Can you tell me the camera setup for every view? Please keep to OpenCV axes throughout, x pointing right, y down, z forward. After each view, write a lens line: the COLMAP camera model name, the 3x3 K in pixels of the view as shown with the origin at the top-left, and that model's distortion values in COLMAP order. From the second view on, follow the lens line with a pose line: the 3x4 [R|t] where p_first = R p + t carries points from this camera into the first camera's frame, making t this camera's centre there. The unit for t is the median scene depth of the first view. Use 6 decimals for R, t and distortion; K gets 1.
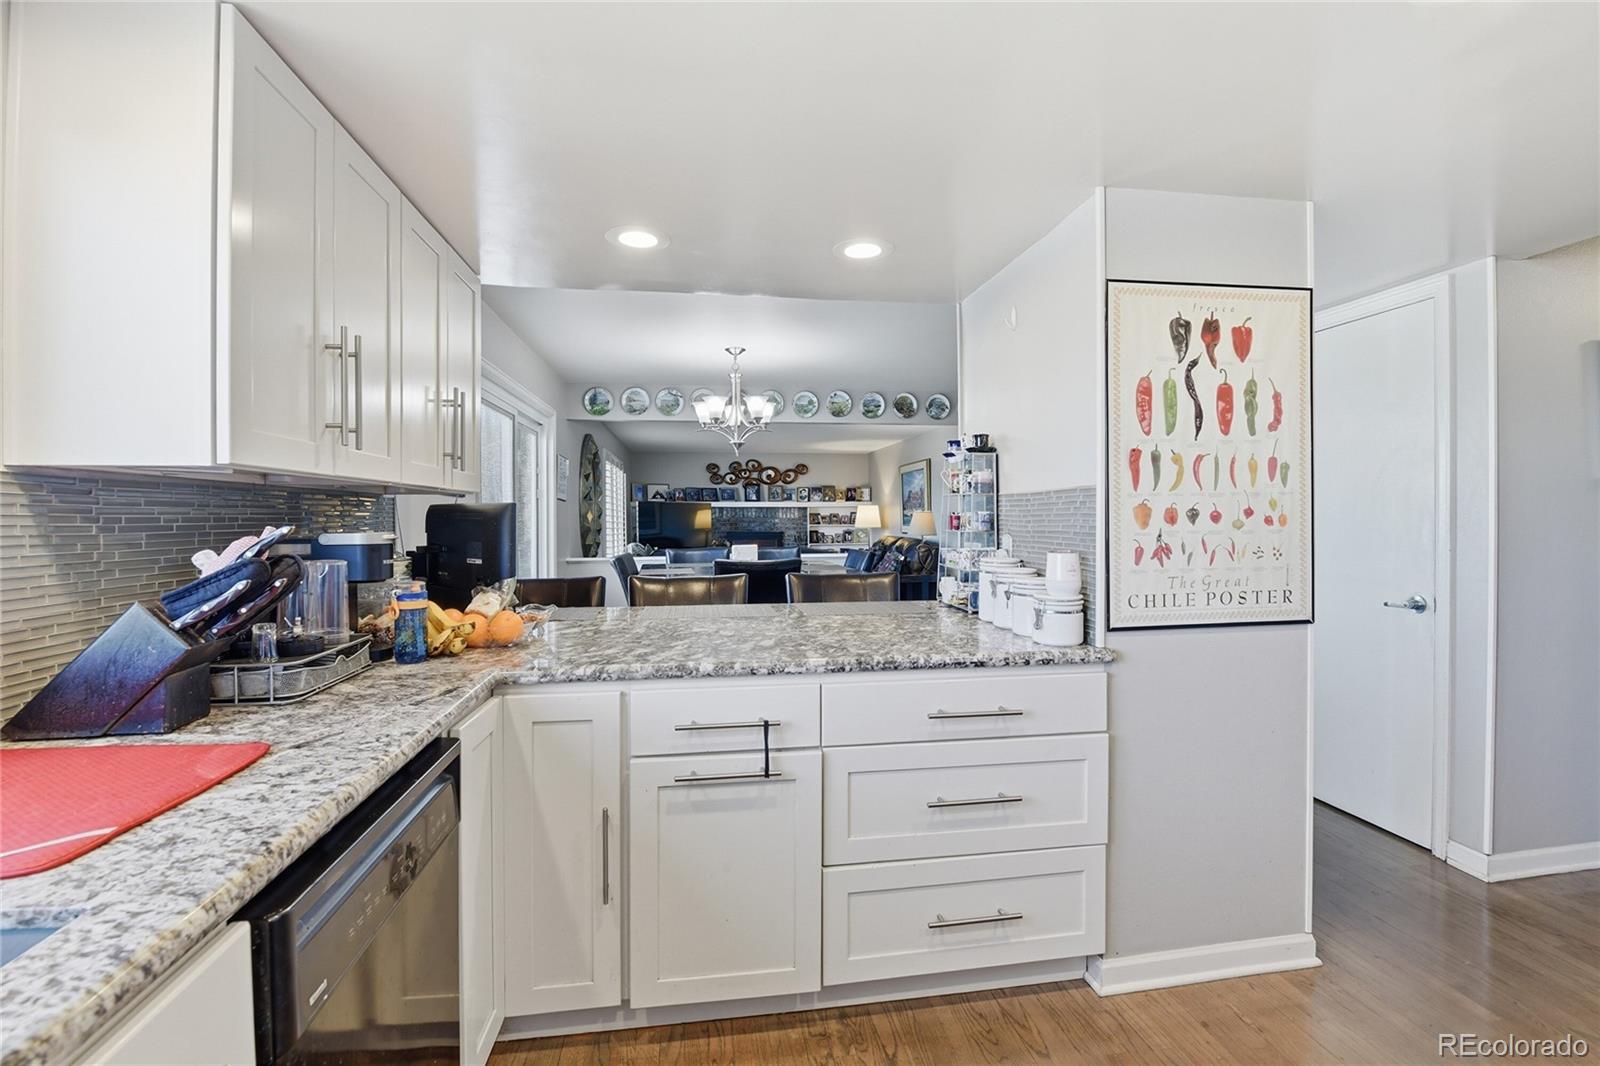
lens RADIAL K [[702.6, 0, 796.3], [0, 702.6, 516.4], [0, 0, 1]] dist [-0.003431, -0.010006]
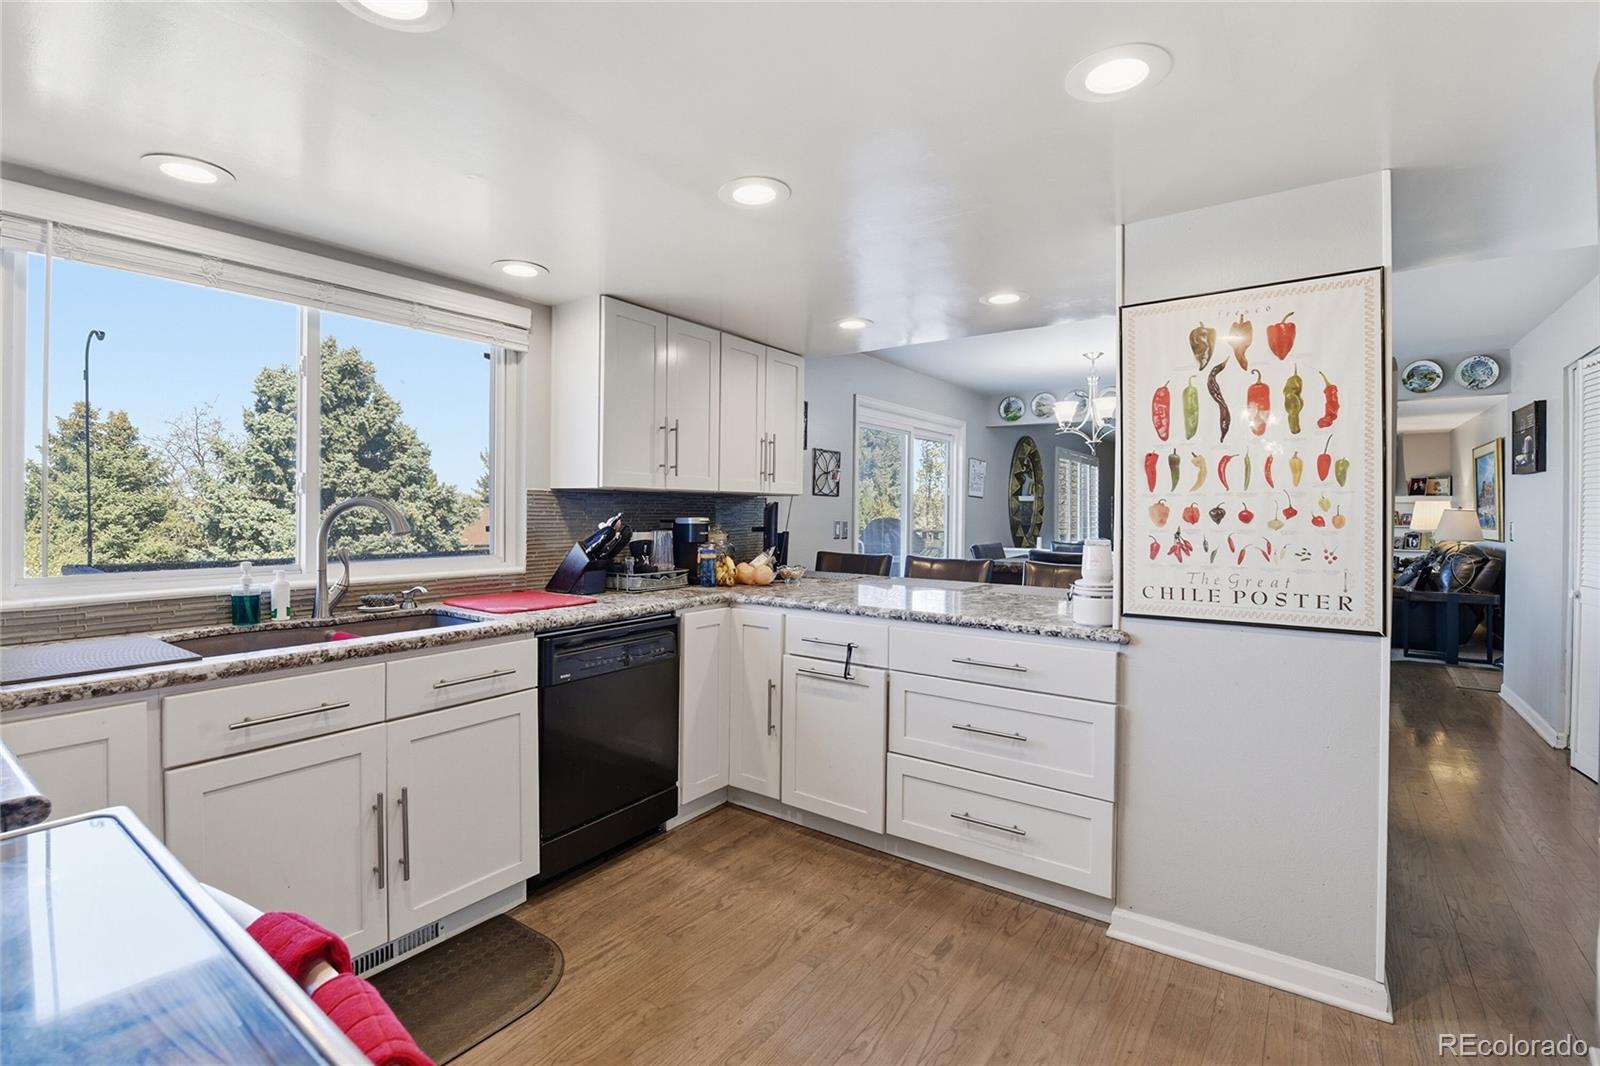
lens RADIAL K [[713.7, 0, 799.2], [0, 713.7, 501.7], [0, 0, 1]] dist [-0.002088, -0.010471]
pose [[0.719800, 0.001528, -0.694180, 0.839595], [-0.010388, 0.999909, -0.008570, -0.005273], [0.694104, 0.013380, 0.719751, -0.184945]]
